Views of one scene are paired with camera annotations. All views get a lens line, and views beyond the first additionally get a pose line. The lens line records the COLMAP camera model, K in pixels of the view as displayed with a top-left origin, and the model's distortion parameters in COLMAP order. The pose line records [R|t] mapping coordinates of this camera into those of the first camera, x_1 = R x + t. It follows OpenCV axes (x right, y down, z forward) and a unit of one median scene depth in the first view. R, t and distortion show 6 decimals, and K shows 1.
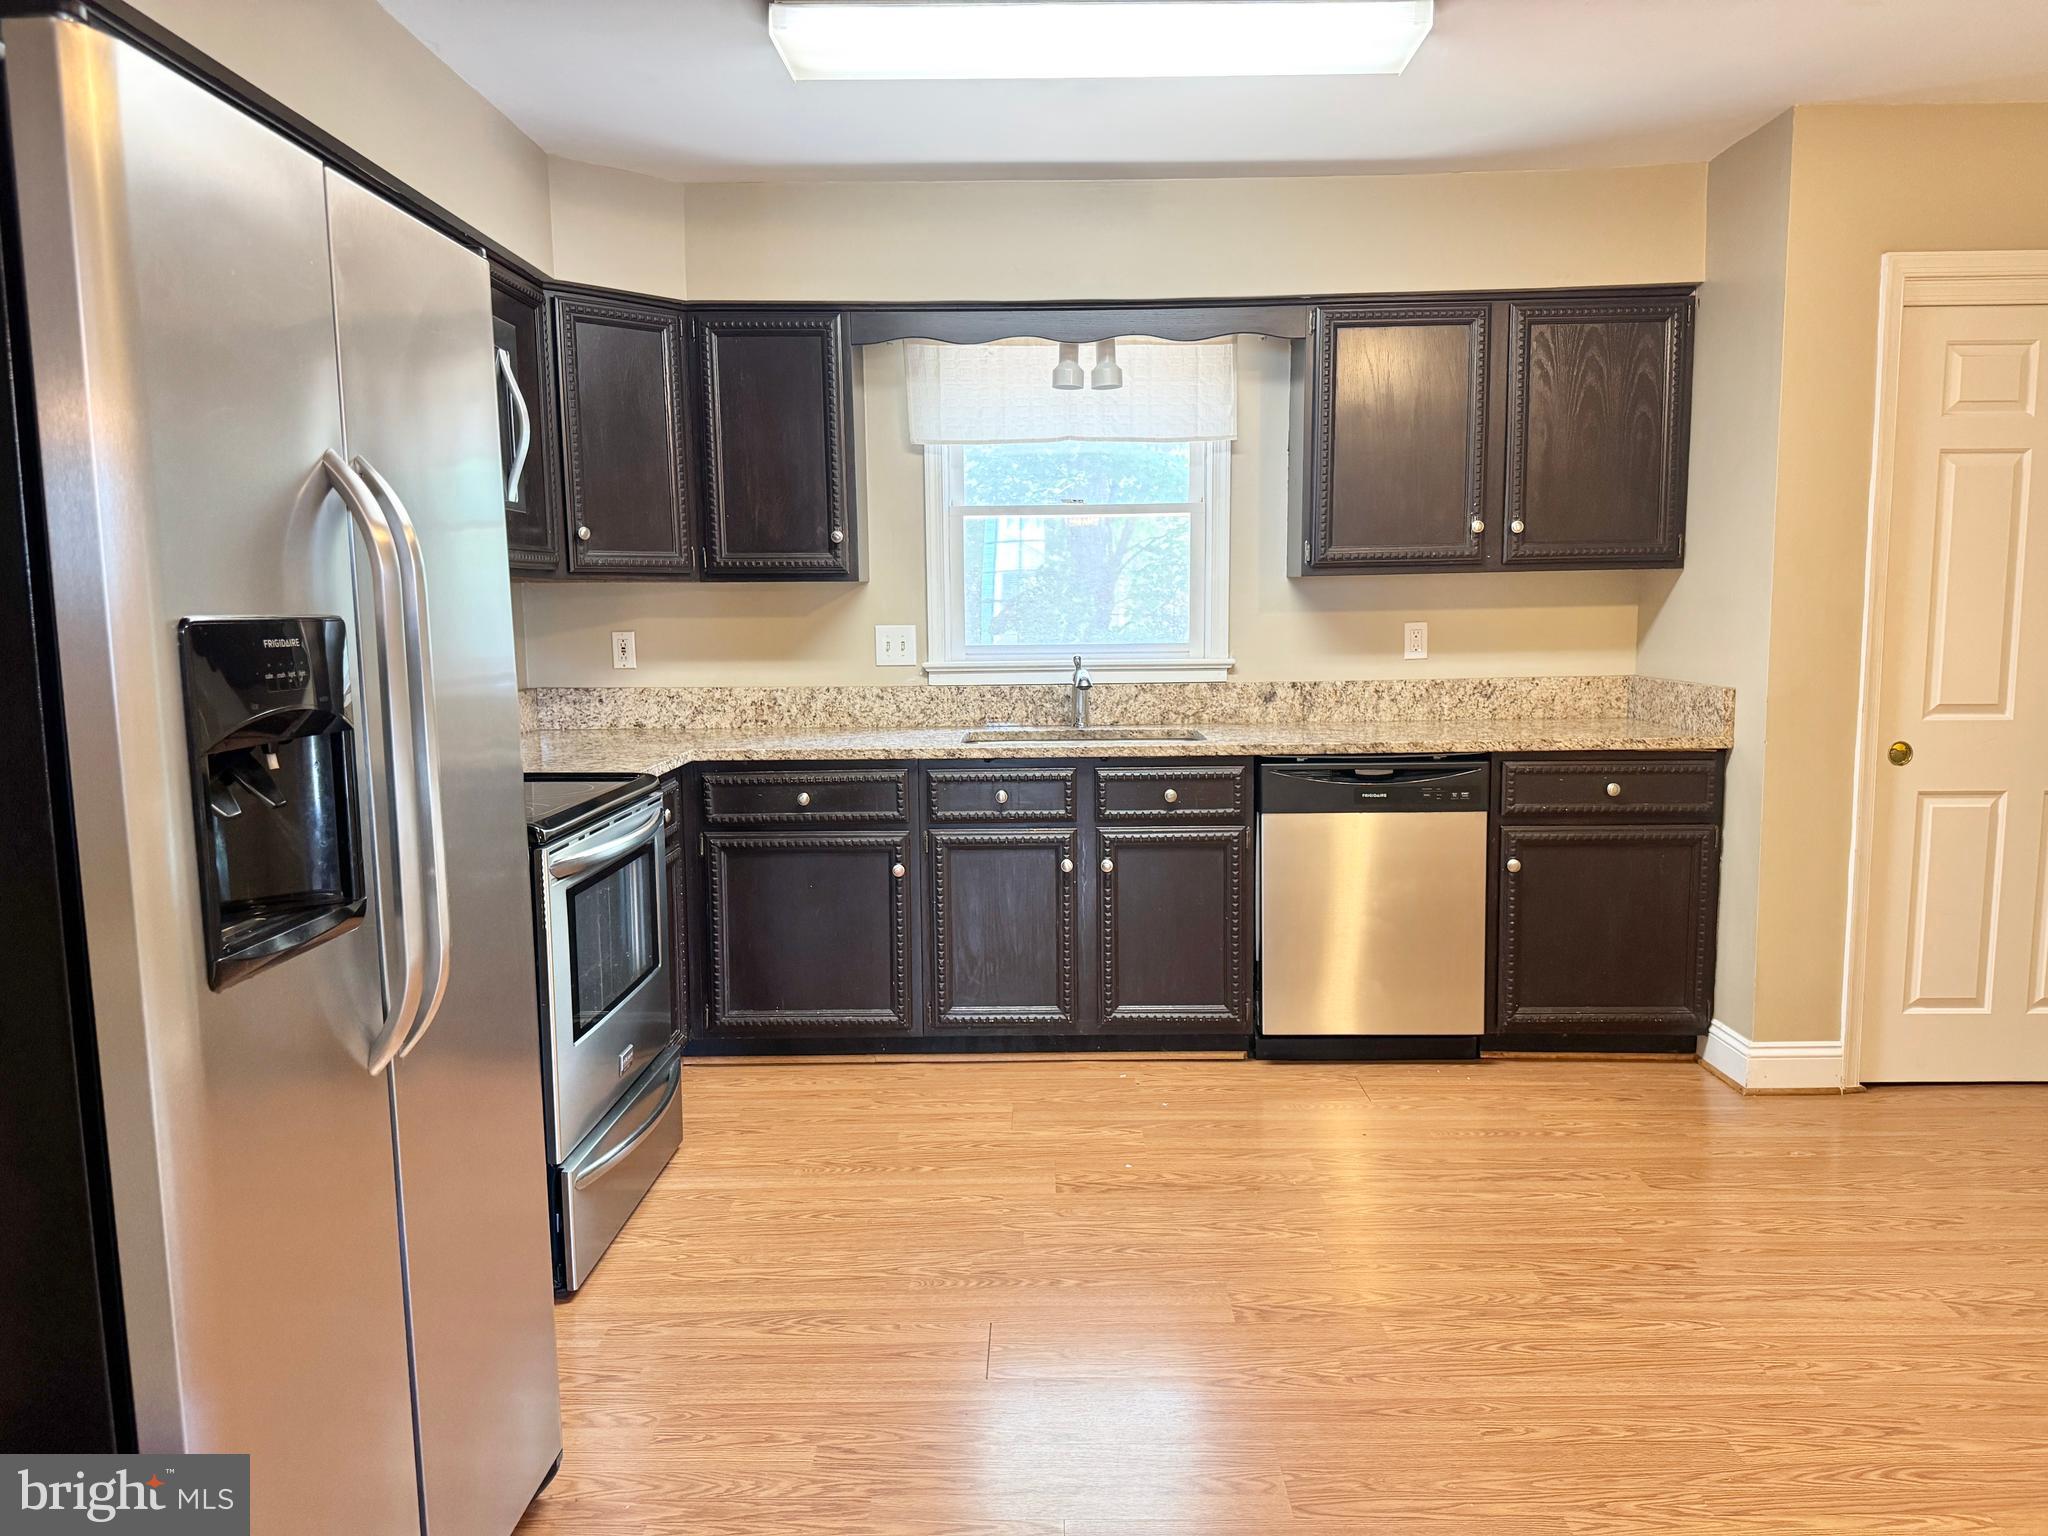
lens RADIAL K [[1425.5, 0, 1027.6], [0, 1425.5, 761.6], [0, 0, 1]] dist [0.211012, -0.377952]
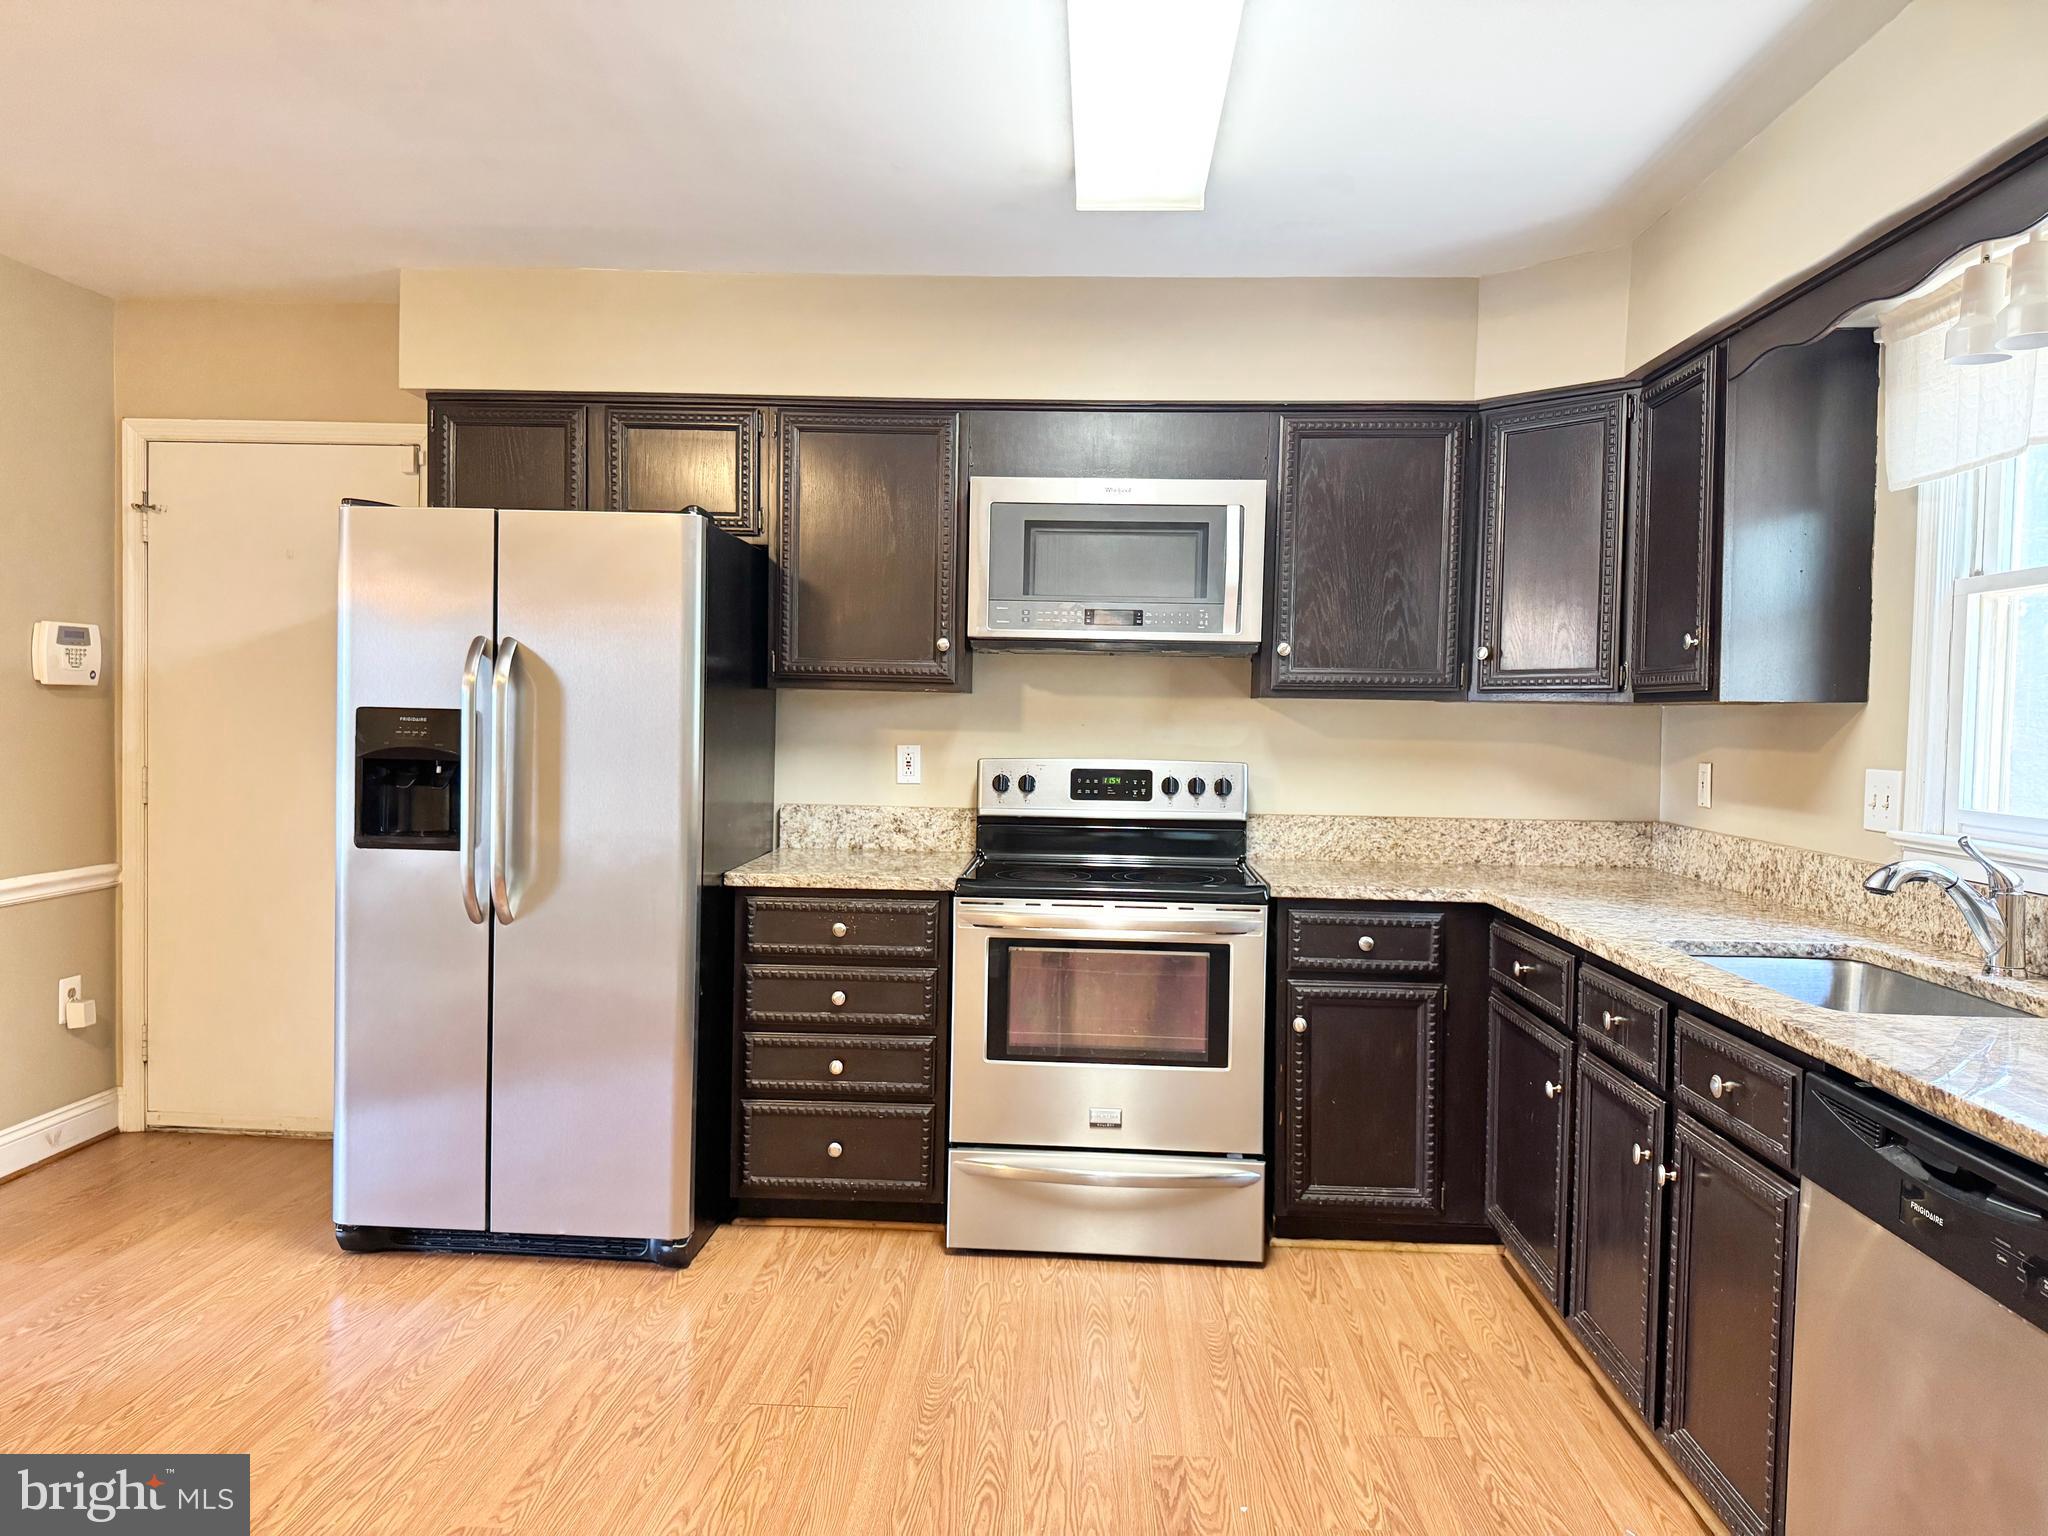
lens RADIAL K [[1429.7, 0, 1024.0], [0, 1429.7, 768.0], [0, 0, 1]] dist [0.165015, -0.289067]
pose [[-0.033803, 0.047679, -0.998291, 0.646159], [-0.130899, 0.990046, 0.051717, -0.089194], [0.990819, 0.132423, -0.027225, 0.714975]]
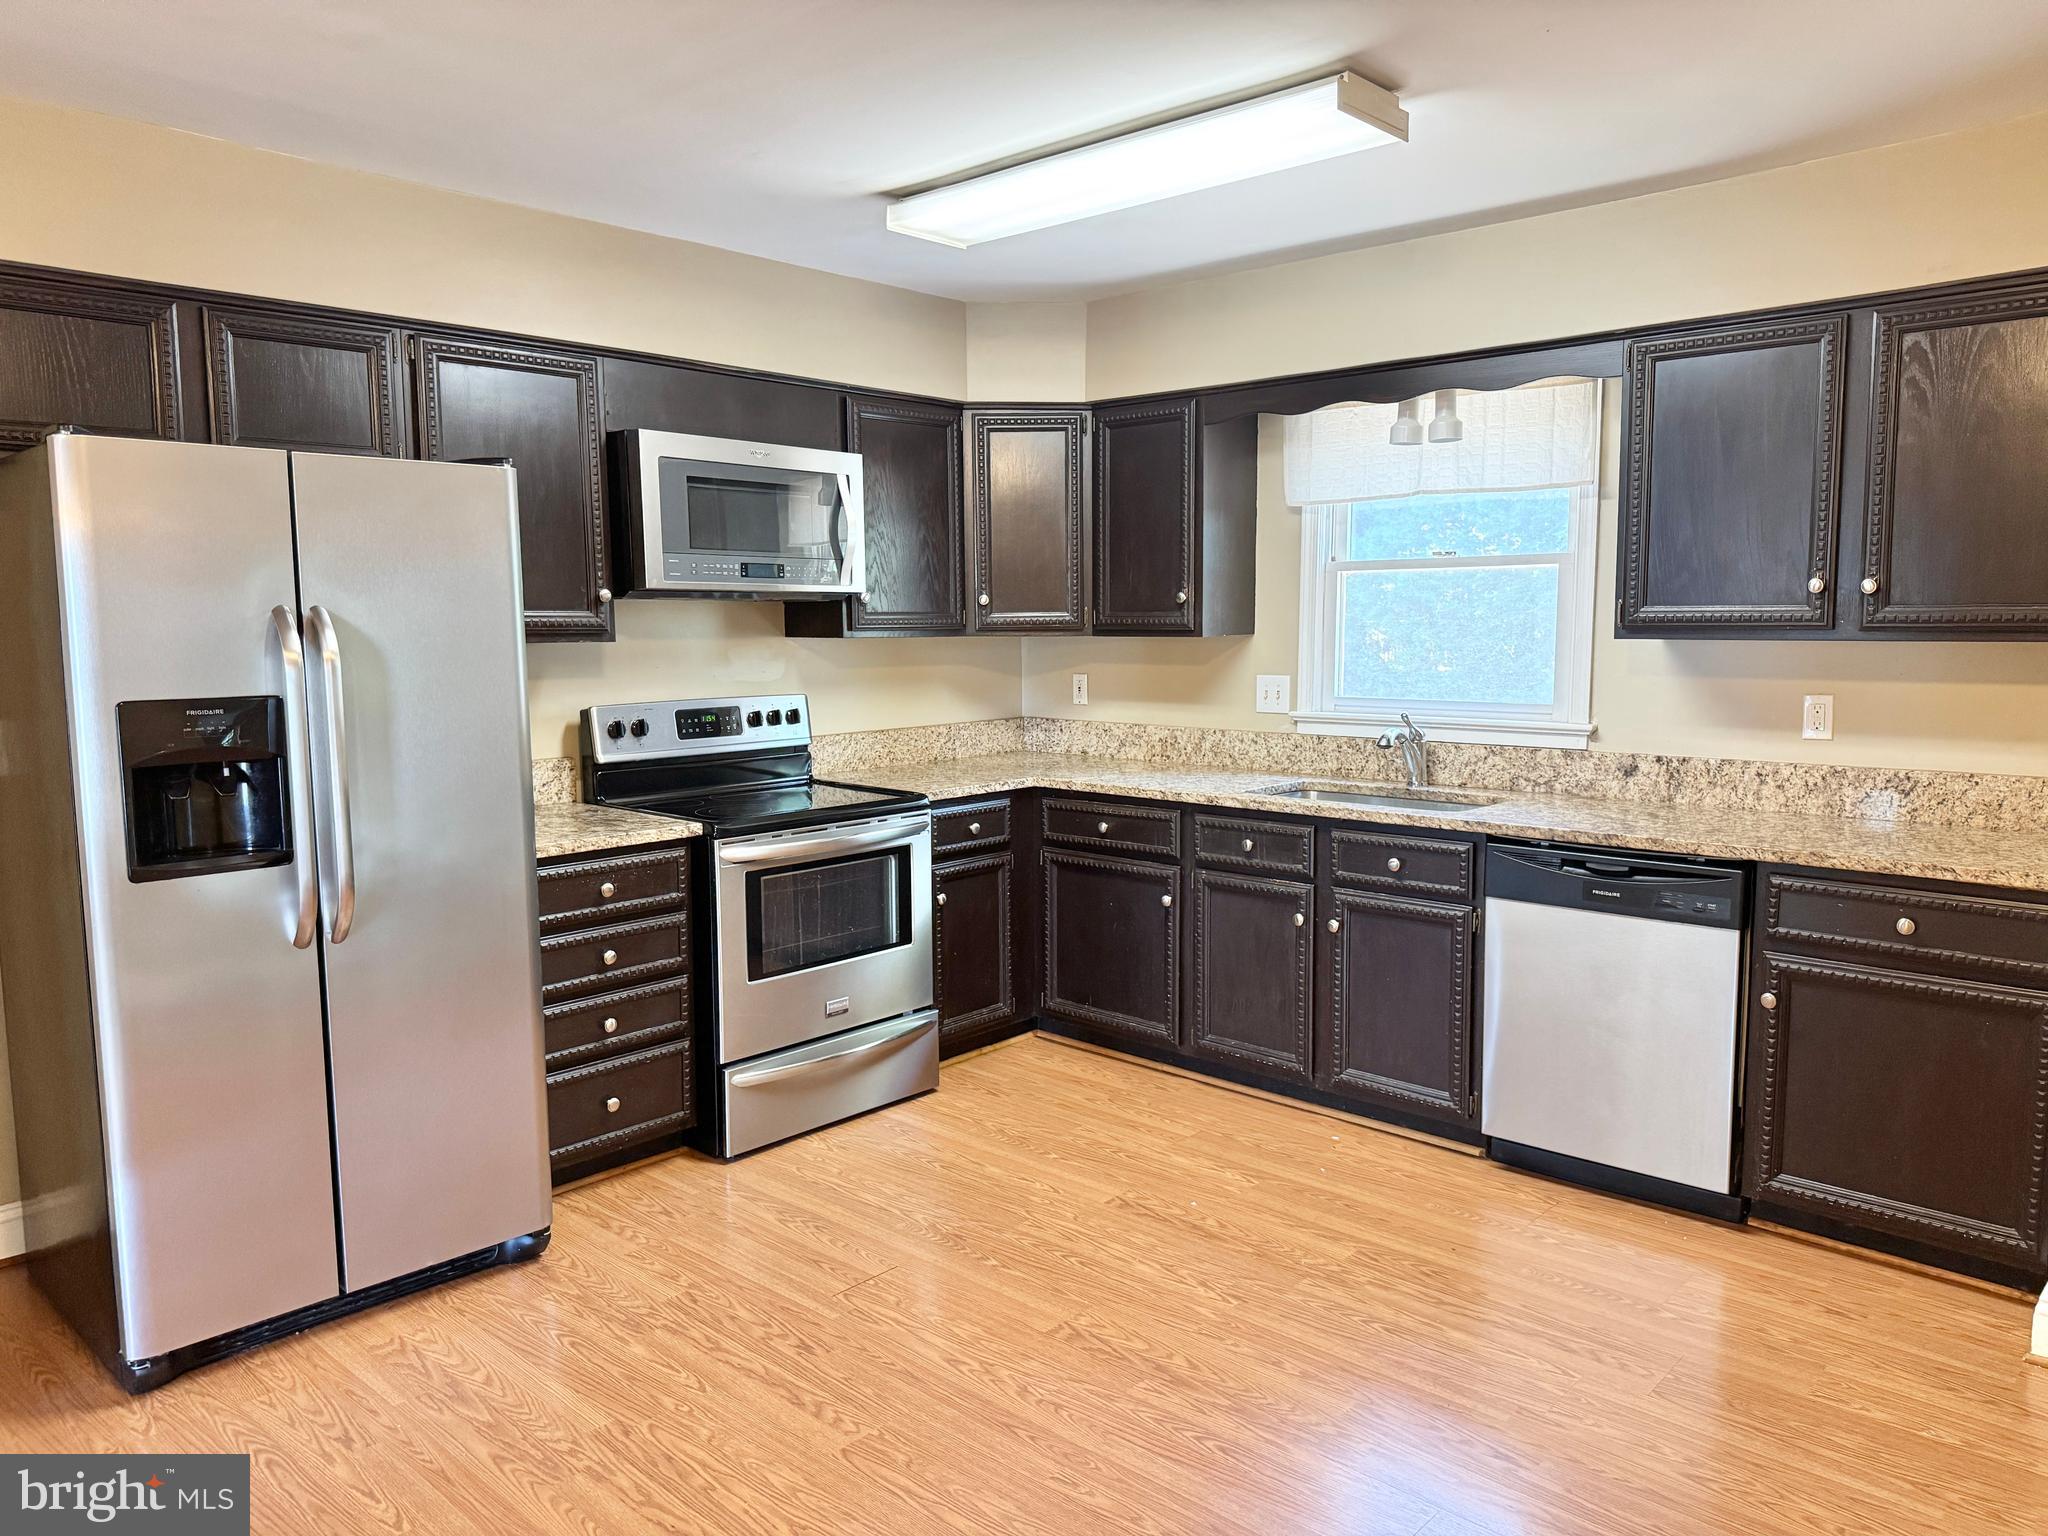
lens RADIAL K [[1419.5, 0, 1030.4], [0, 1419.5, 766.3], [0, 0, 1]] dist [0.068328, -0.076099]
pose [[0.742647, 0.077738, -0.665156, 0.540582], [-0.076871, 0.996570, 0.030644, -0.052151], [0.665257, 0.028374, 0.746075, 0.107371]]
